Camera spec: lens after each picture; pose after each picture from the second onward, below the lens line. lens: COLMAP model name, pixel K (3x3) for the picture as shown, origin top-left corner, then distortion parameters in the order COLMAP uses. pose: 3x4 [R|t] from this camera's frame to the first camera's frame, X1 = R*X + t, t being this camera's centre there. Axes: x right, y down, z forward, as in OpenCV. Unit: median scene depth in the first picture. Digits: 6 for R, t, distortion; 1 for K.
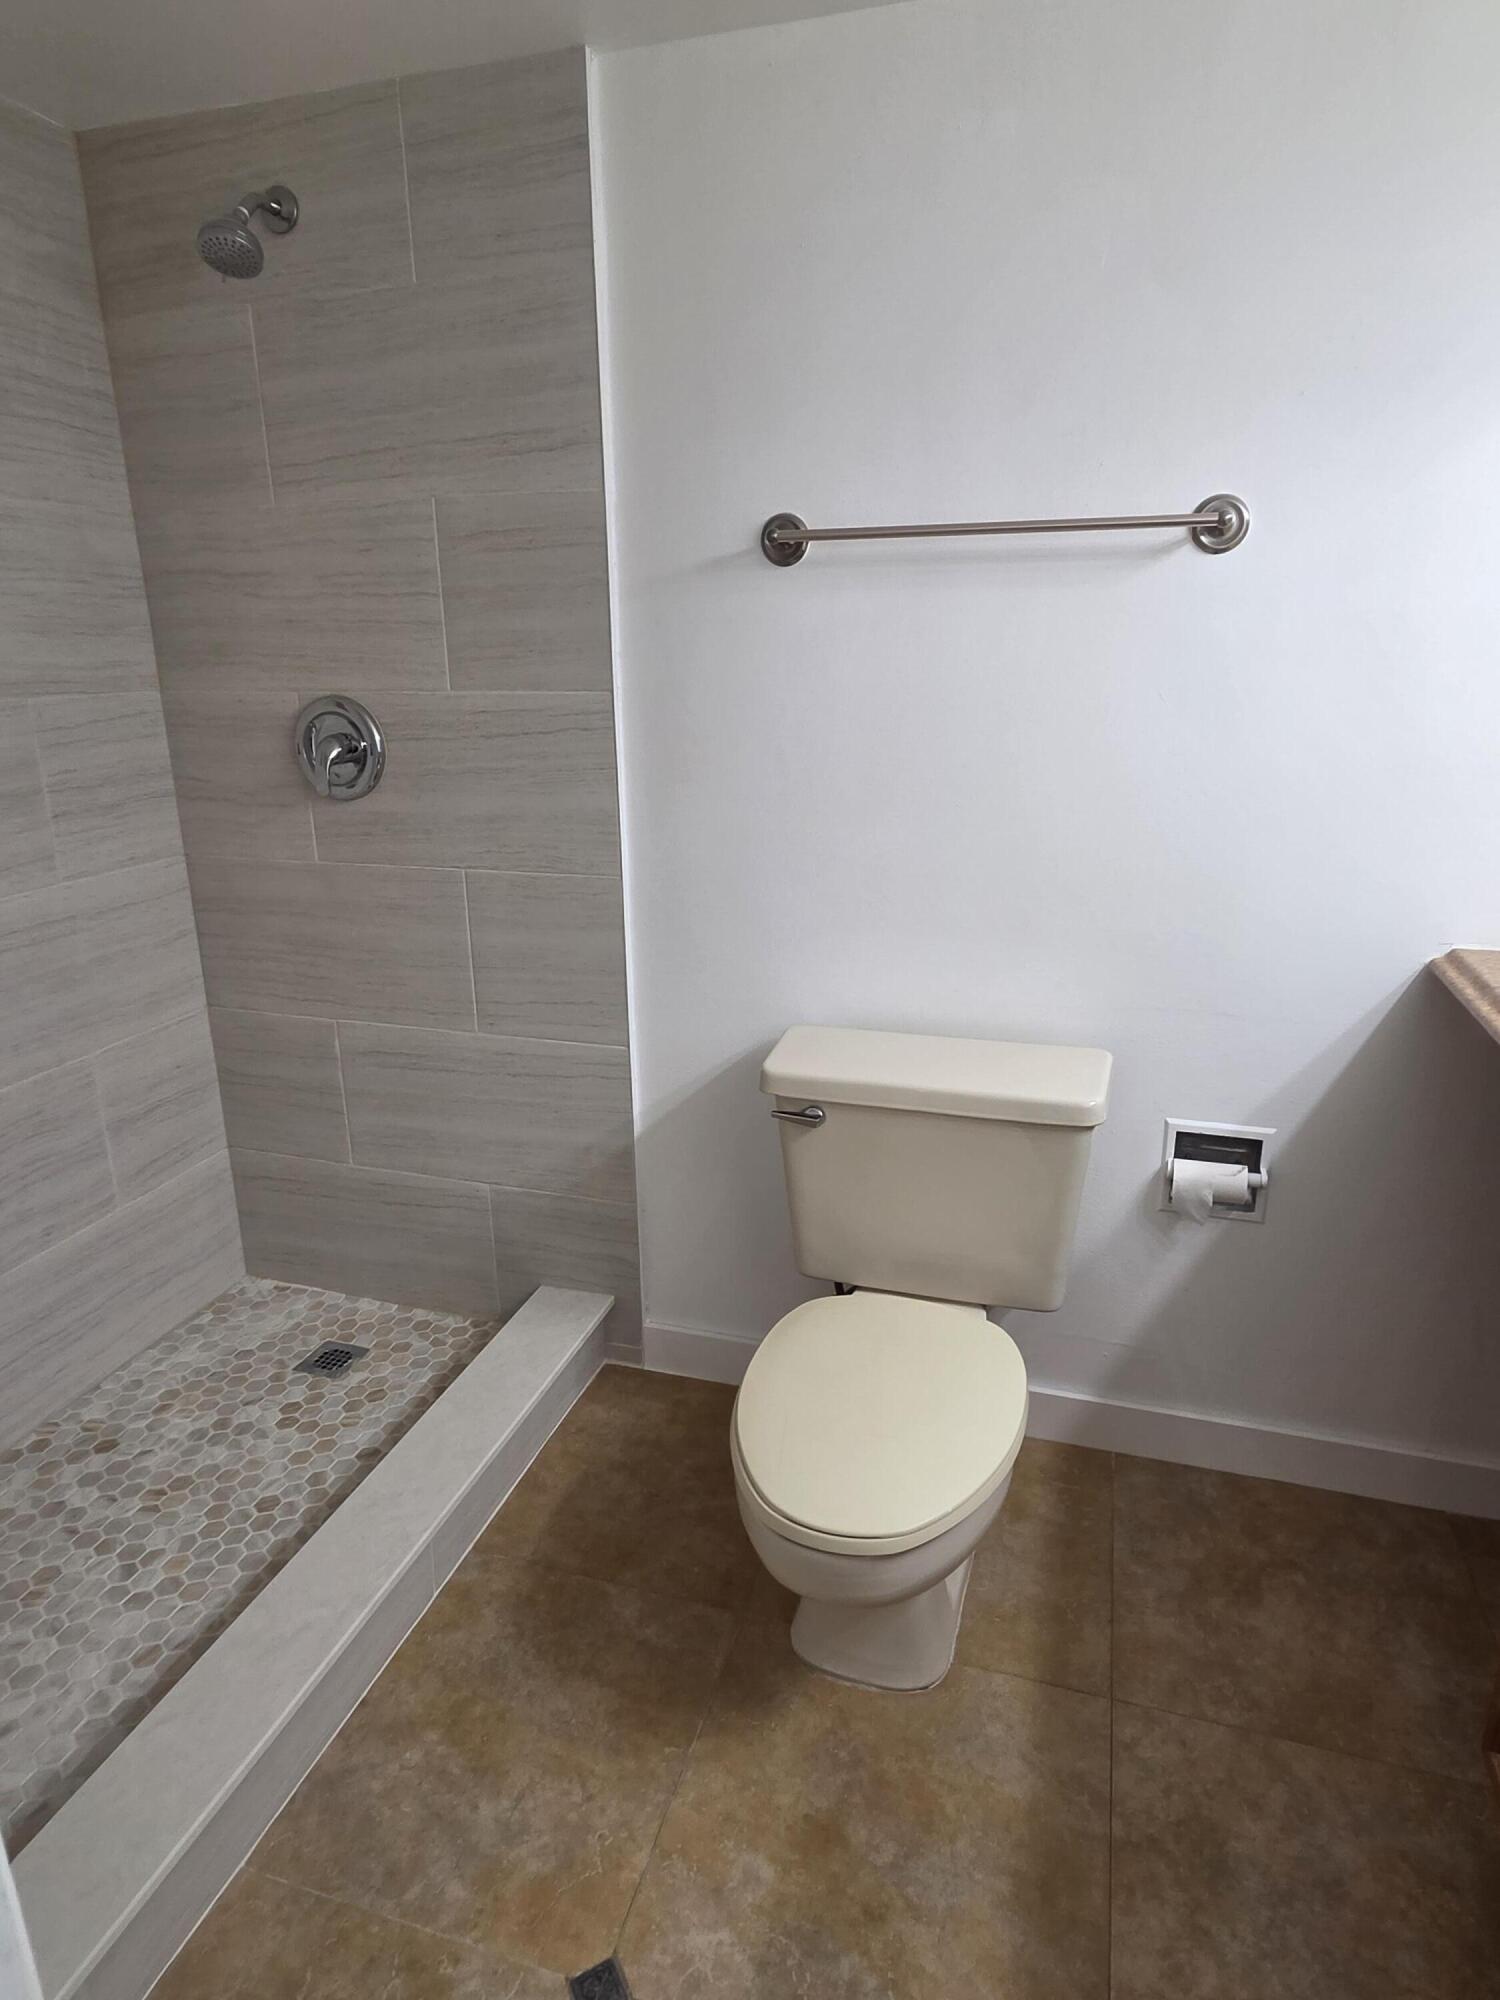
lens RADIAL K [[1172.6, 0, 750.2], [0, 1172.6, 993.3], [0, 0, 1]] dist [-0.003752, 0.003458]
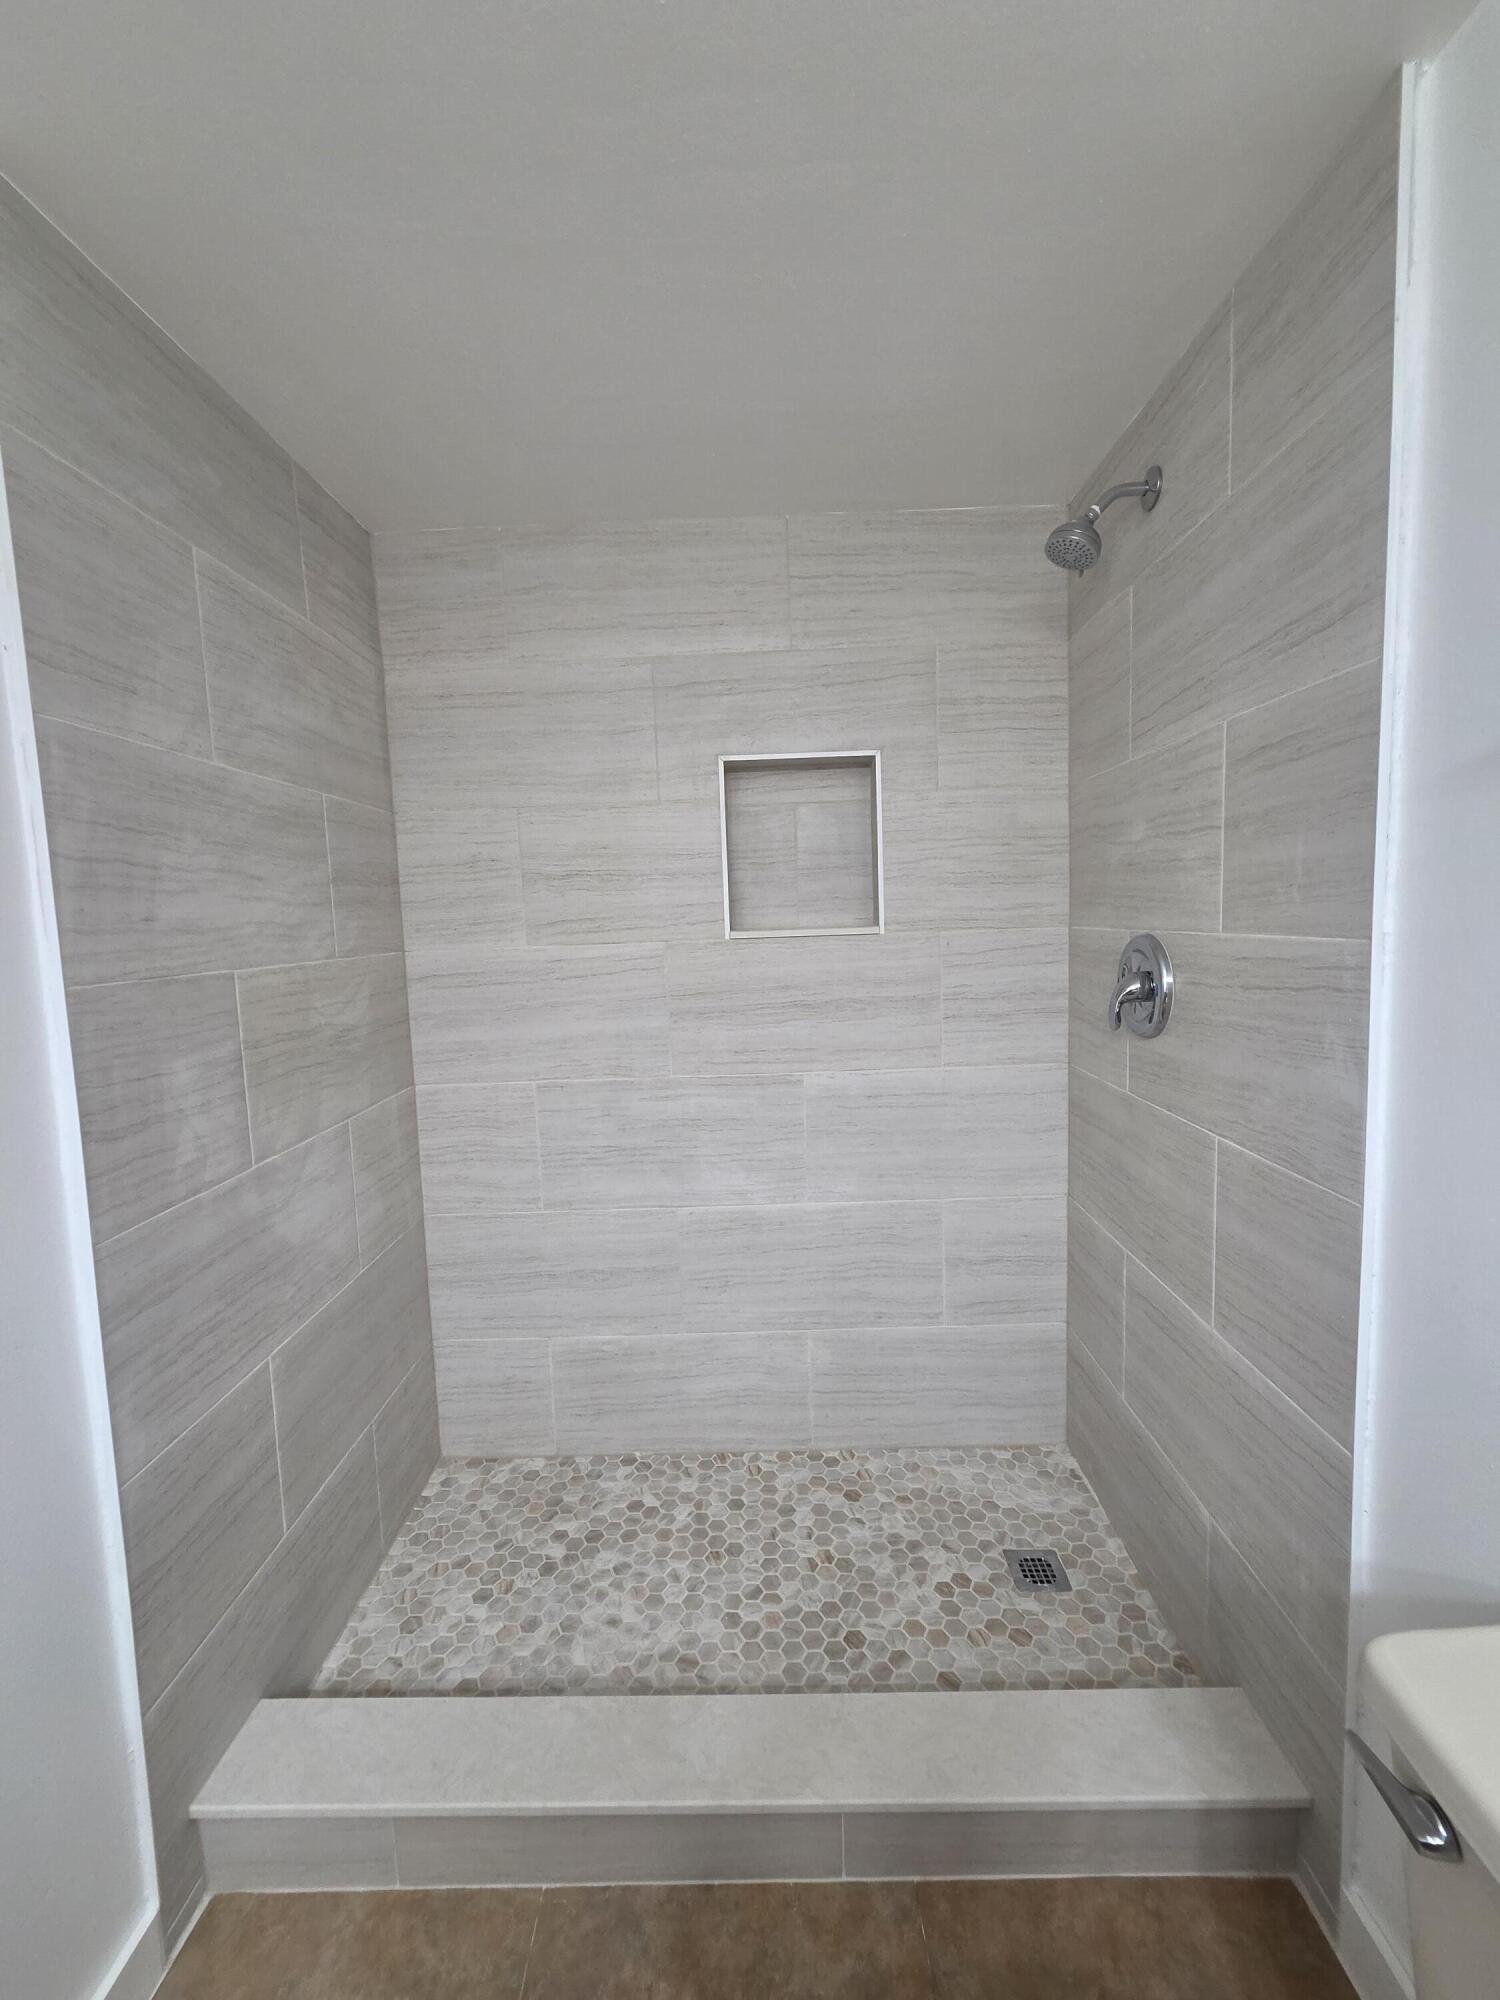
lens RADIAL K [[826.9, 0, 747.6], [0, 826.9, 997.1], [0, 0, 1]] dist [0.000090, 0.002866]
pose [[0.281882, 0.096858, -0.954547, 0.210657], [-0.243977, 0.969424, 0.026320, -0.127165], [0.927910, 0.225468, 0.296895, 0.449655]]
